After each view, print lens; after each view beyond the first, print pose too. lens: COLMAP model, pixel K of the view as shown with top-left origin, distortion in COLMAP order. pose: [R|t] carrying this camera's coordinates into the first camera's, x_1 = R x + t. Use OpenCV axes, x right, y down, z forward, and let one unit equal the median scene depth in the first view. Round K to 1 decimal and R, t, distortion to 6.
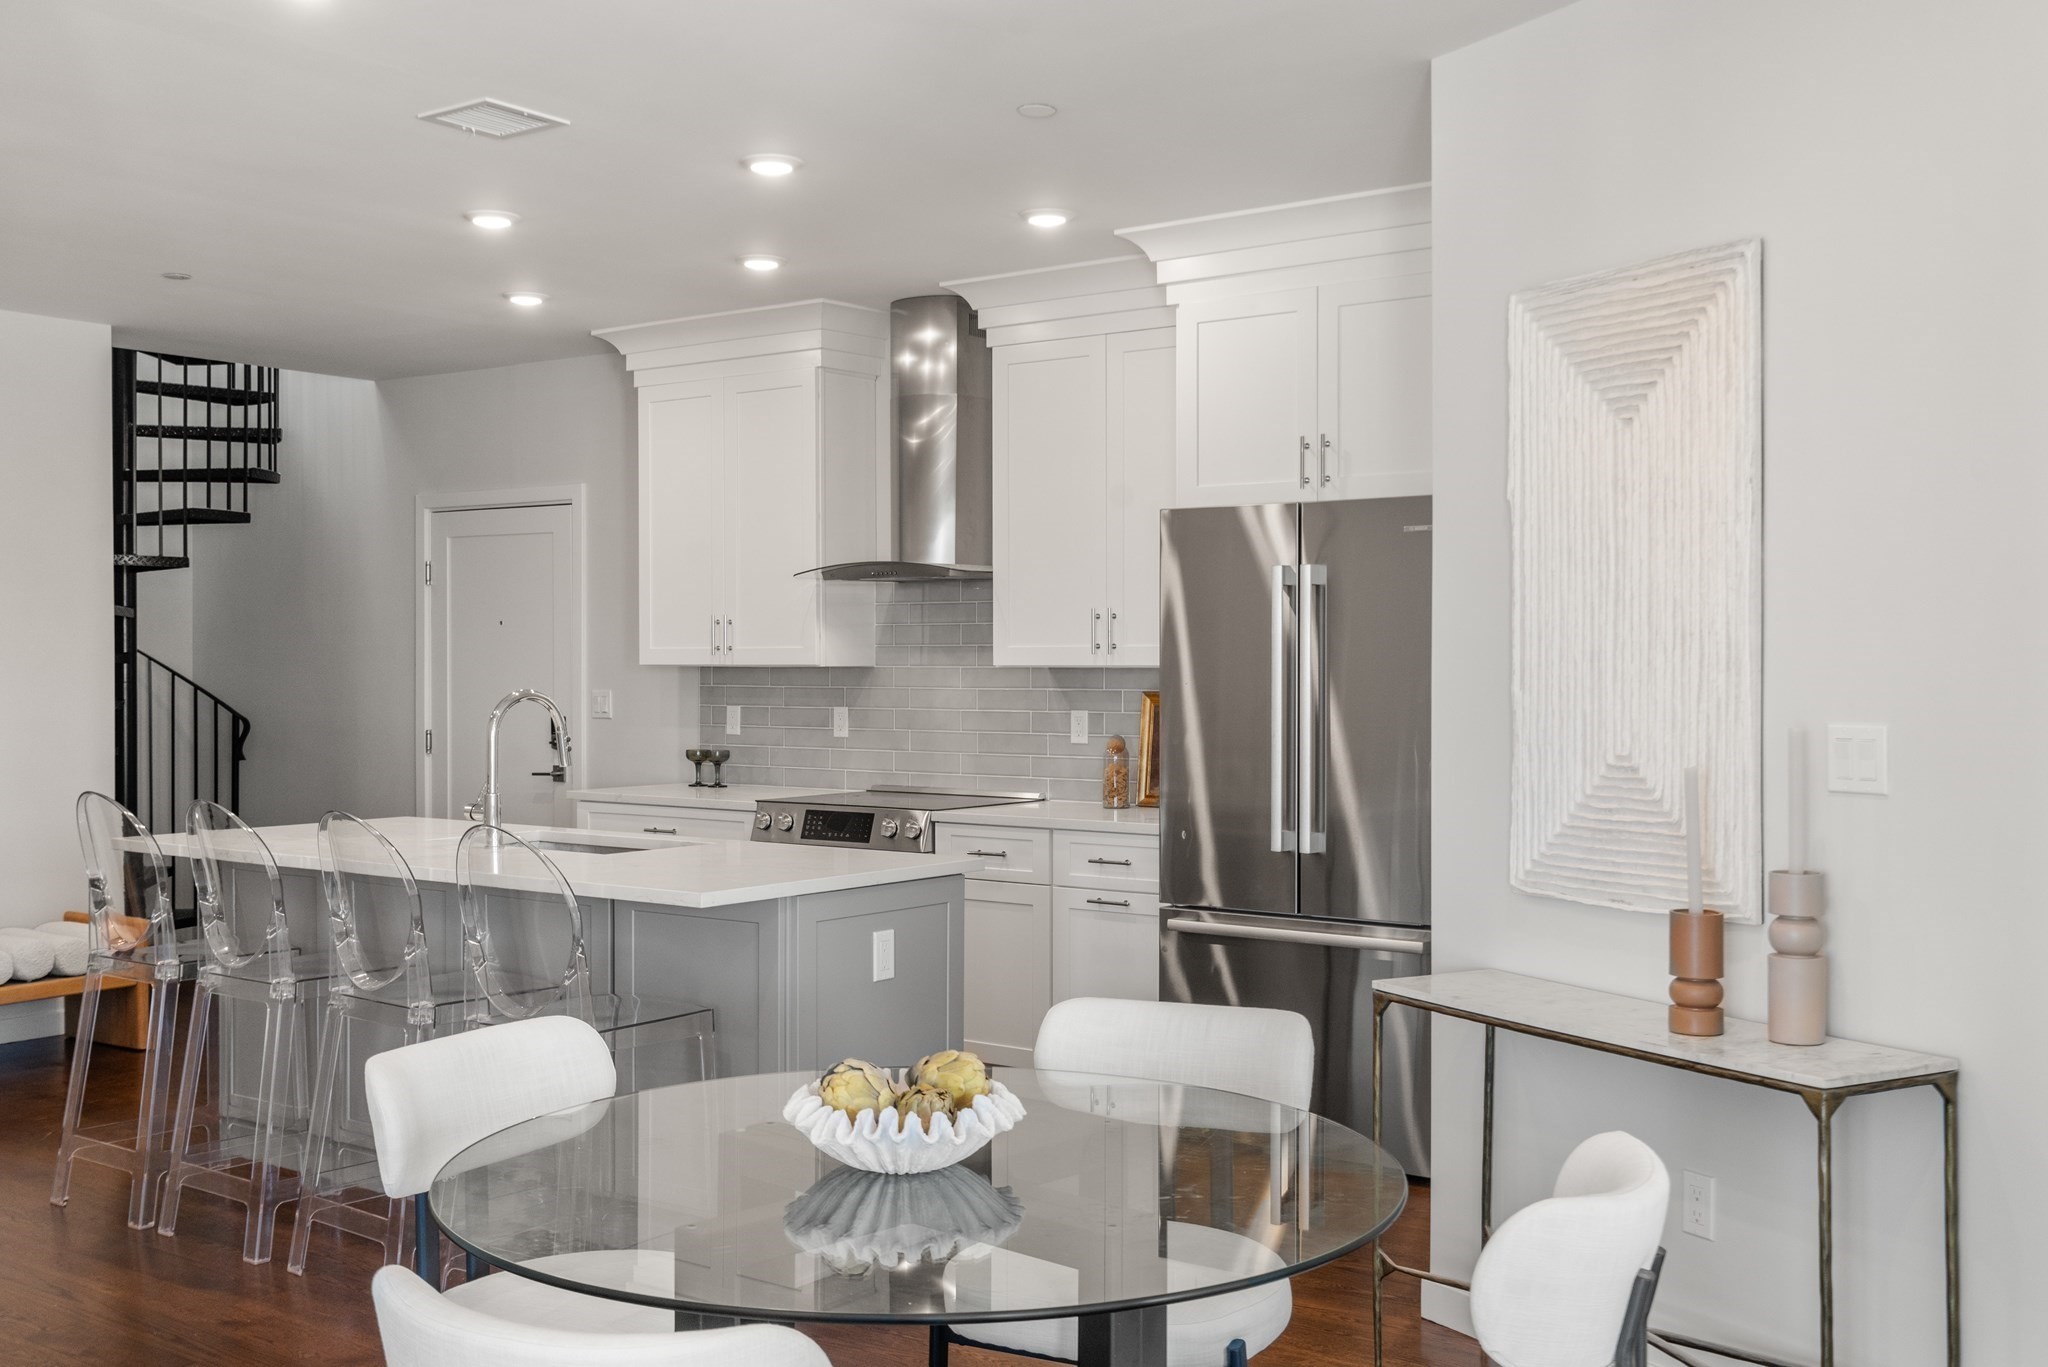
lens RADIAL K [[2014.9, 0, 1023.3], [0, 2014.9, 704.1], [0, 0, 1]] dist [0.007194, 0.000000]
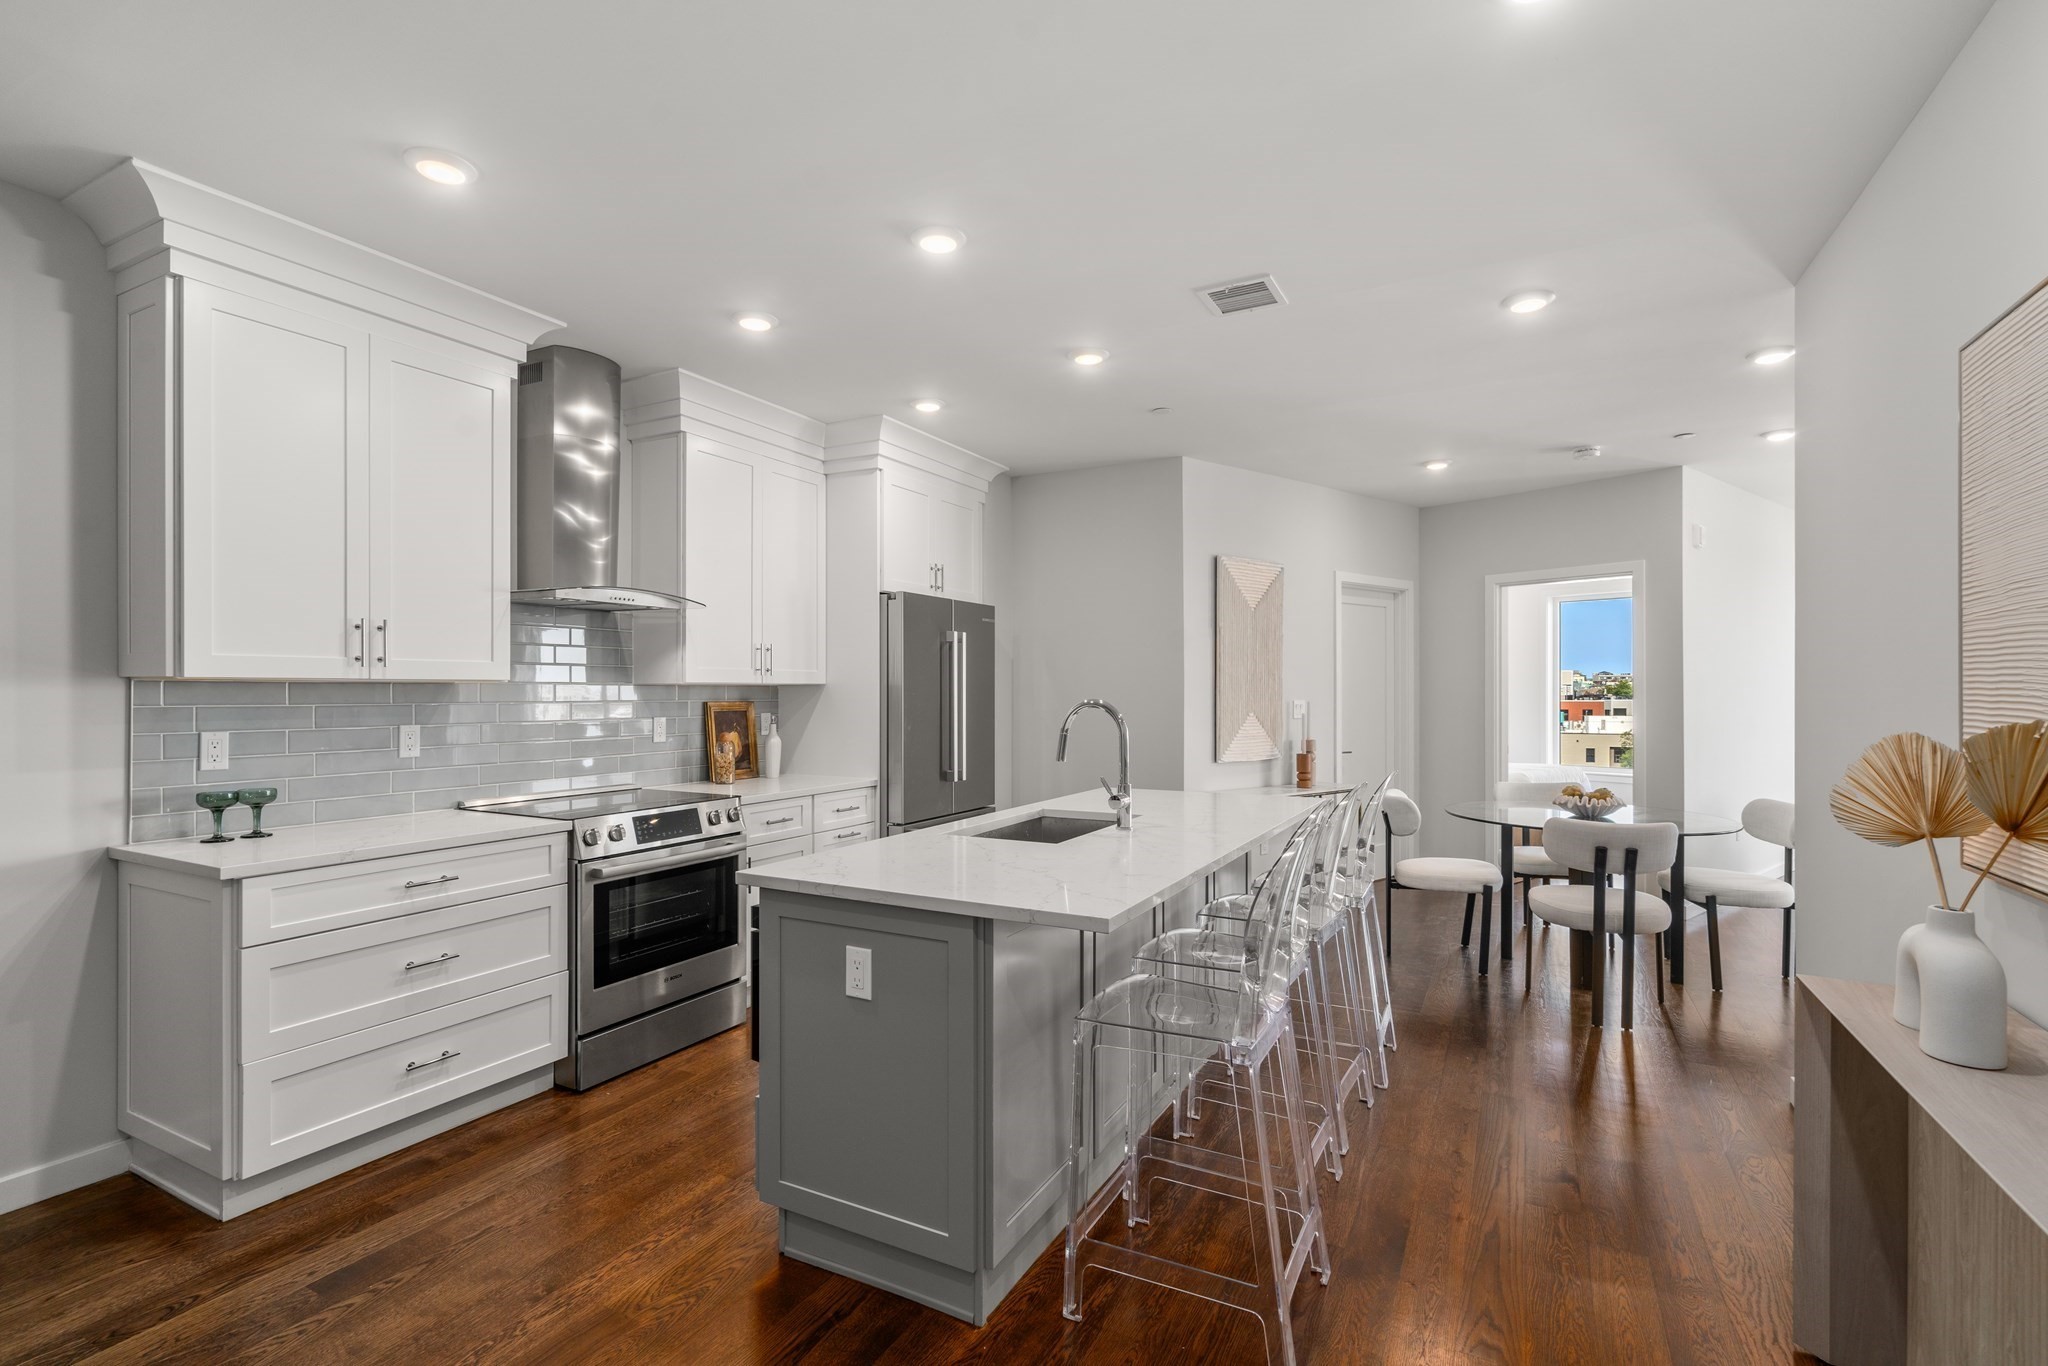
lens RADIAL K [[941.8, 0, 1035.7], [0, 941.8, 689.3], [0, 0, 1]] dist [-0.000457, -0.000244]
pose [[-0.143203, -0.000791, 0.989693, -0.554469], [0.016734, 0.999855, 0.003220, -0.011885], [-0.989552, 0.017023, -0.143169, 0.753546]]
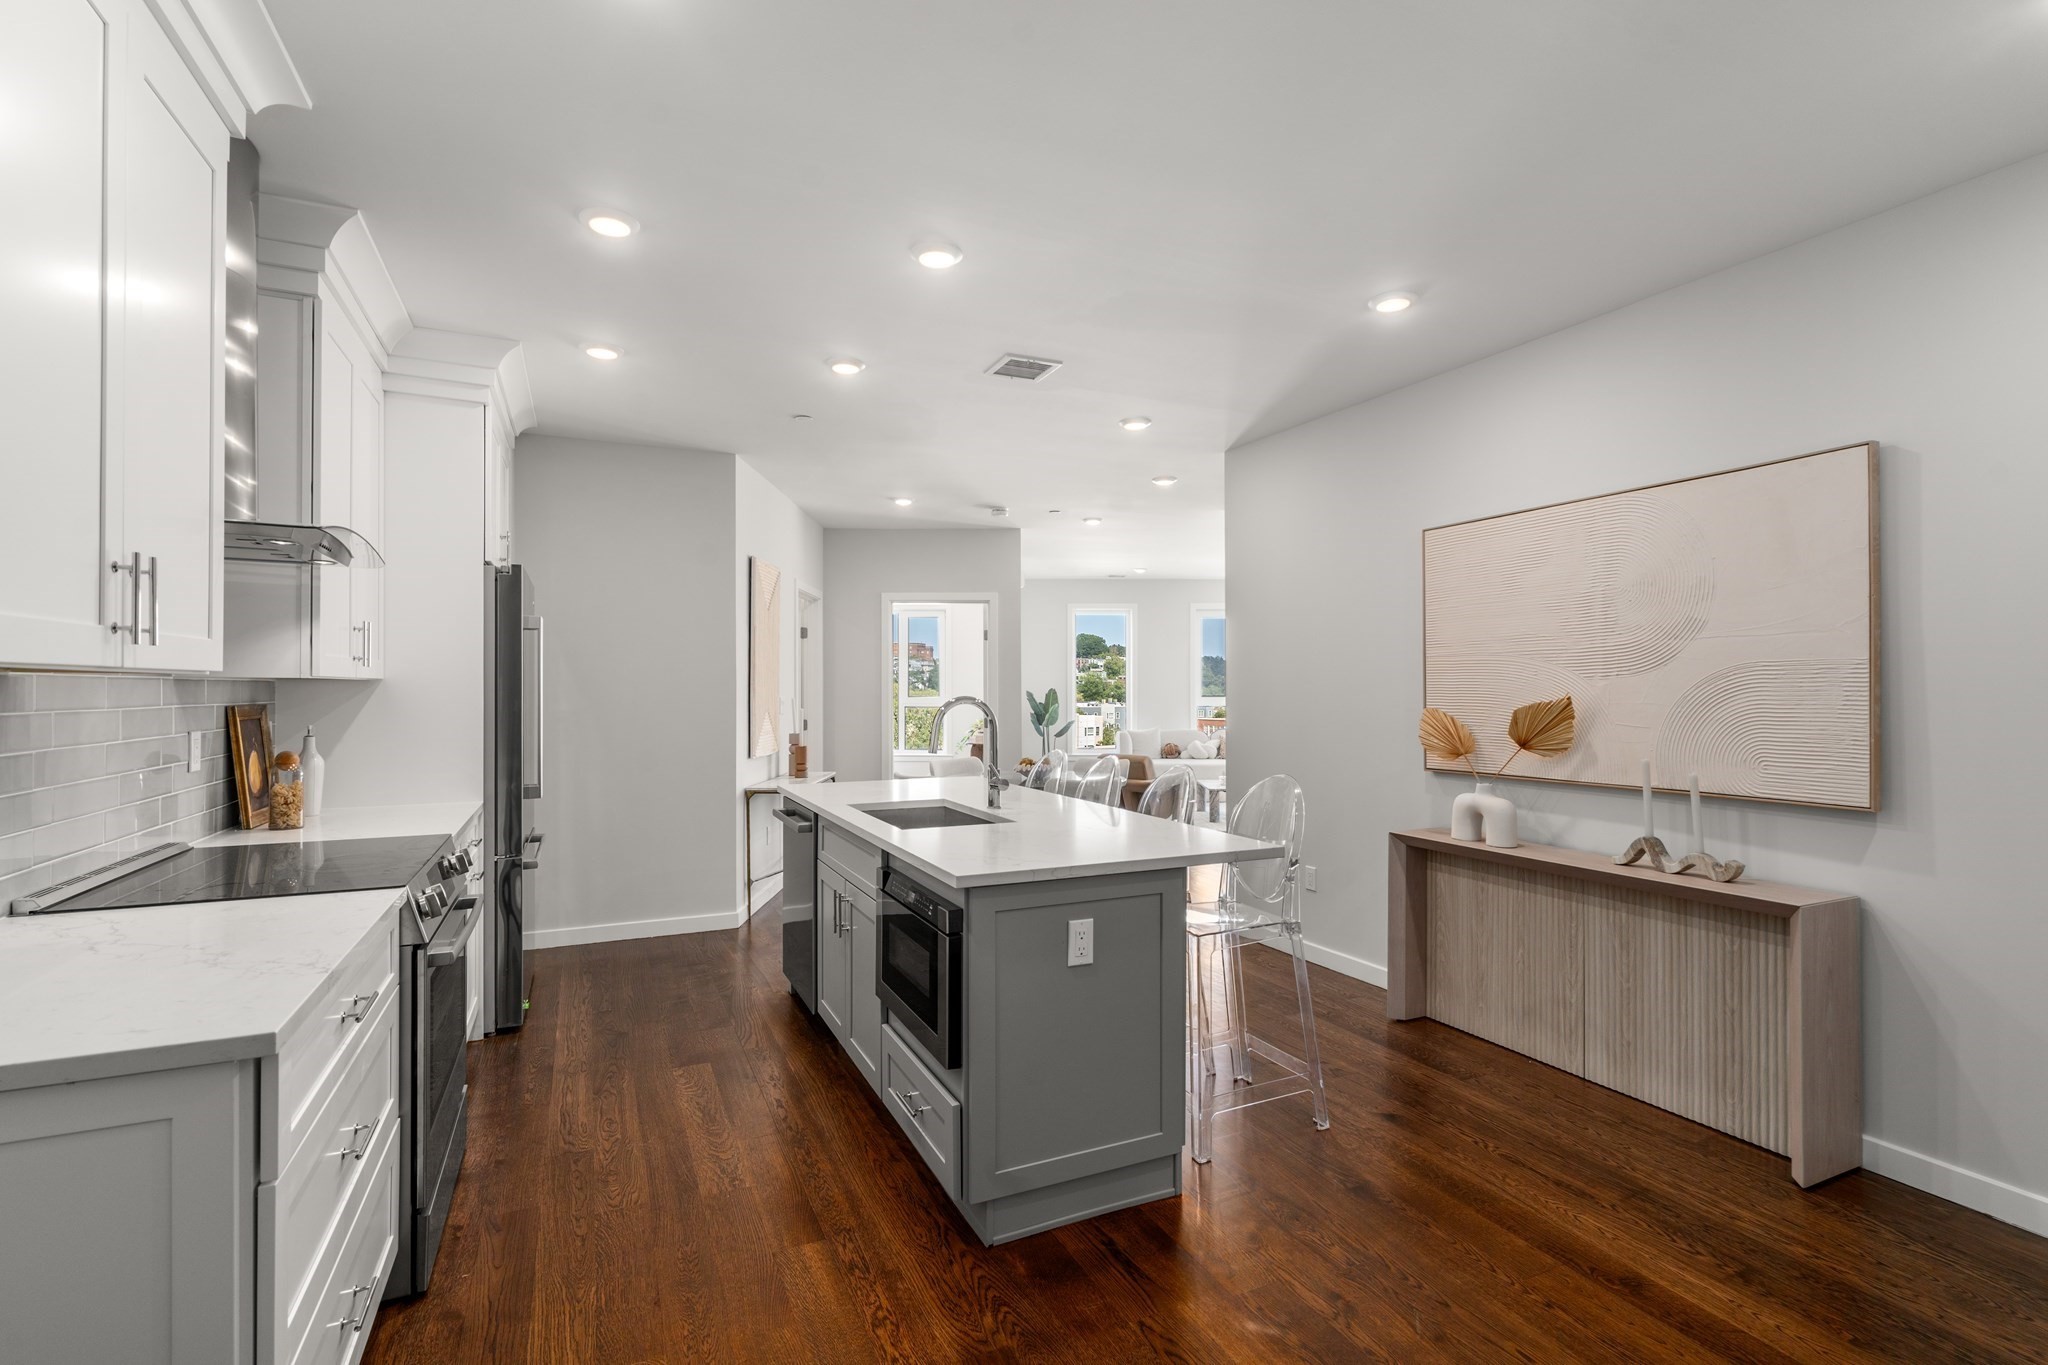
lens RADIAL K [[941.8, 0, 1019.6], [0, 941.8, 679.2], [0, 0, 1]] dist [-0.000457, -0.000244]
pose [[-0.874735, 0.001670, 0.484599, -0.404200], [0.006292, 0.999949, 0.007913, -0.017345], [-0.484561, 0.009971, -0.874701, 1.047520]]
